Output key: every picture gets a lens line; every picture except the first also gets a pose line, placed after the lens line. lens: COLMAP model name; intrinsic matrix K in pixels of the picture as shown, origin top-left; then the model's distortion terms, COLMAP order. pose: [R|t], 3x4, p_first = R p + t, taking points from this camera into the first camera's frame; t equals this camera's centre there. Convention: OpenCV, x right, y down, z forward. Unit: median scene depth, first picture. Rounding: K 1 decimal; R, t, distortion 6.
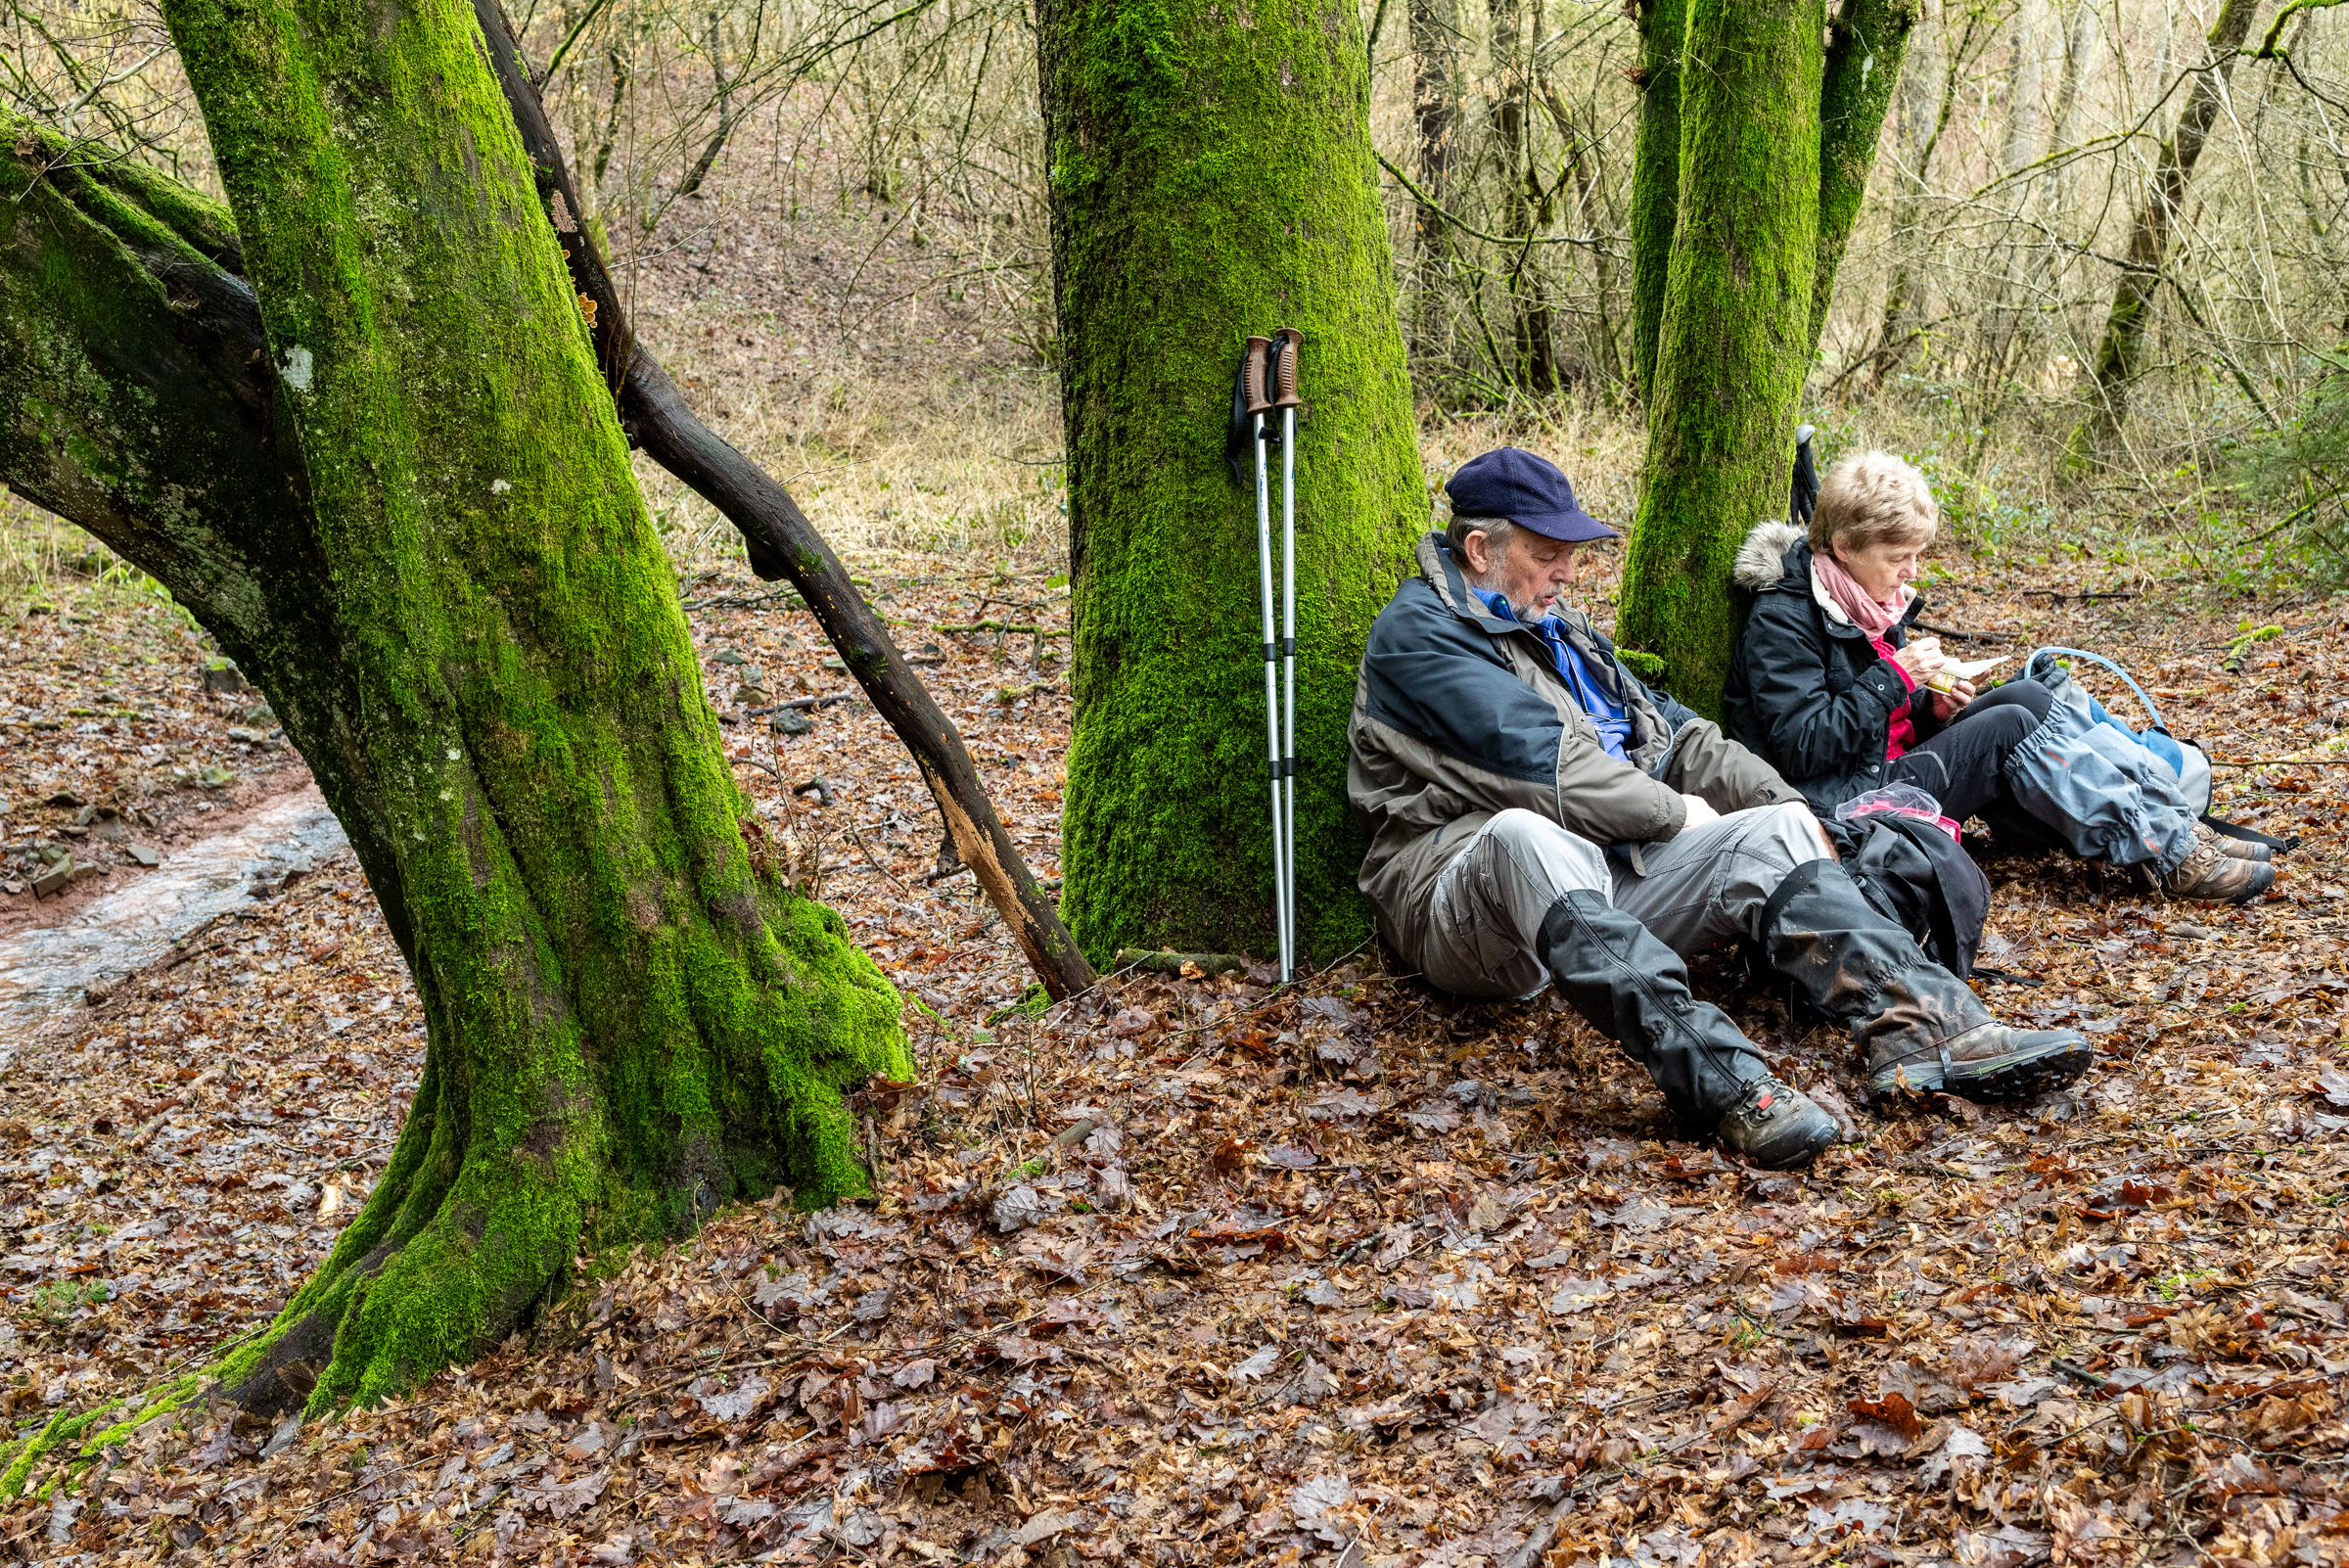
lens RADIAL K [[2687.0, 0, 1184.6], [0, 2687.0, 759.2], [0, 0, 1]] dist [0.003436, 0.000000]
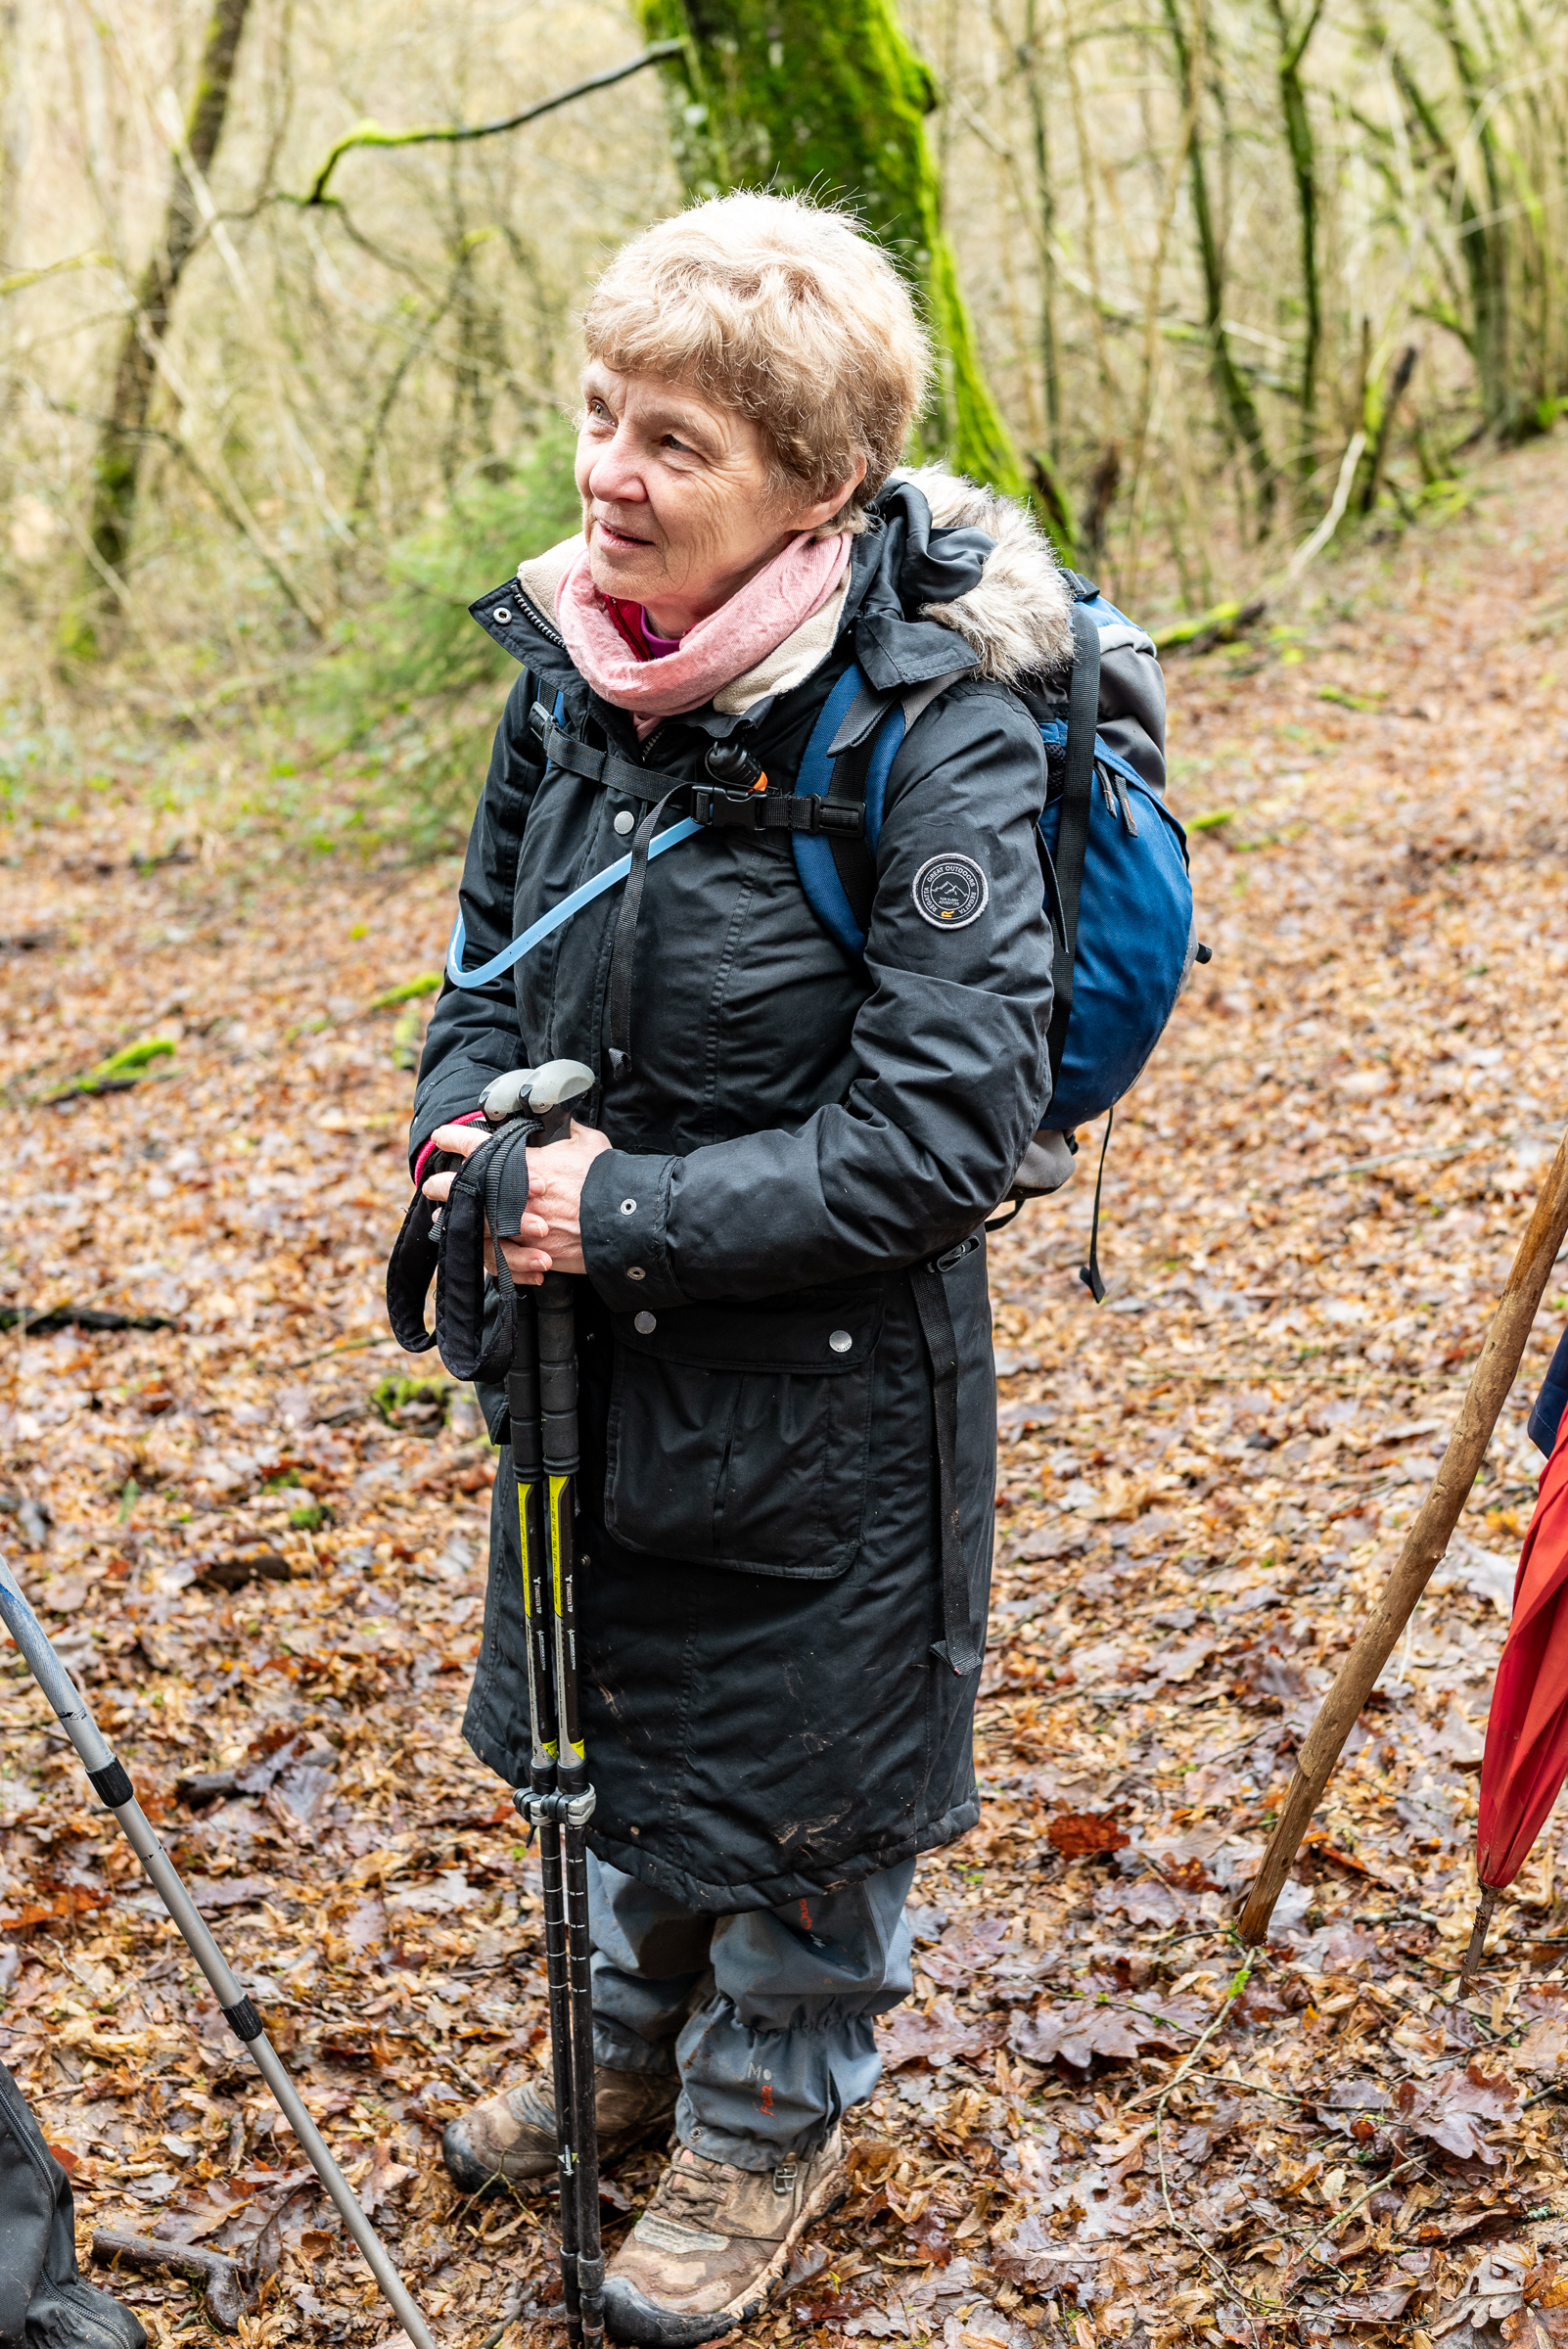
lens RADIAL K [[2967.7, 0, 796.3], [0, 2967.7, 1101.7], [0, 0, 1]] dist [-0.018459, 0.000000]
pose [[0.844431, -0.112203, 0.523781, 0.095605], [0.082113, 0.993373, 0.080417, -0.143598], [-0.529333, -0.024897, 0.848049, 0.457872]]
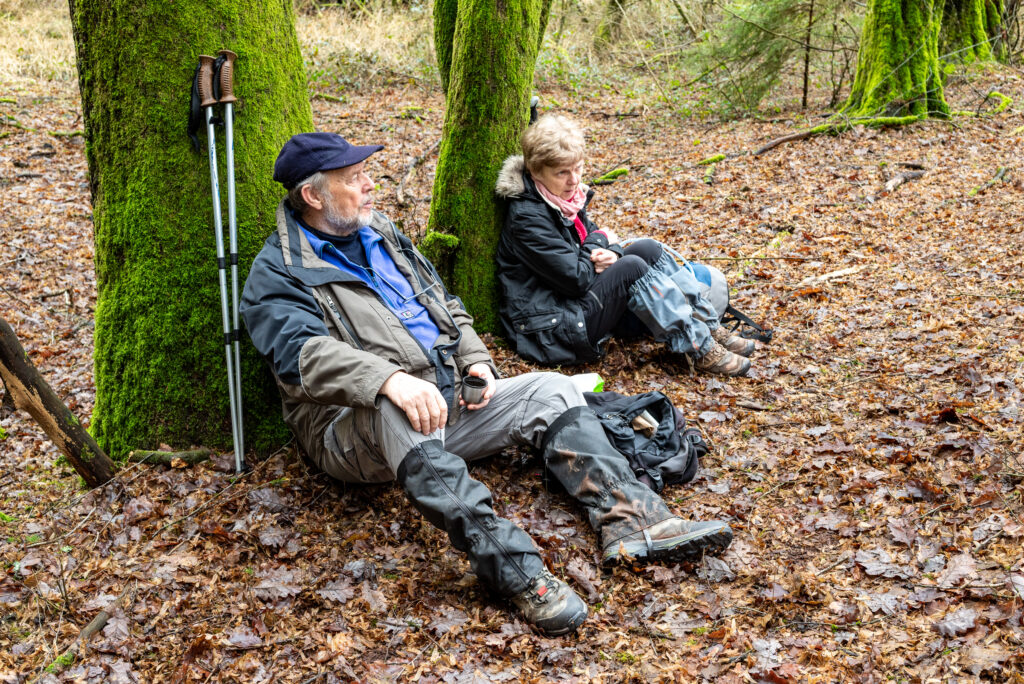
lens RADIAL K [[1171.3, 0, 522.5], [0, 1171.3, 333.7], [0, 0, 1]] dist [0.003436, 0.000000]
pose [[0.964689, -0.038783, 0.260521, 0.020847], [-0.002008, 0.987989, 0.154514, -0.103185], [-0.263385, -0.149581, 0.953024, 0.287000]]
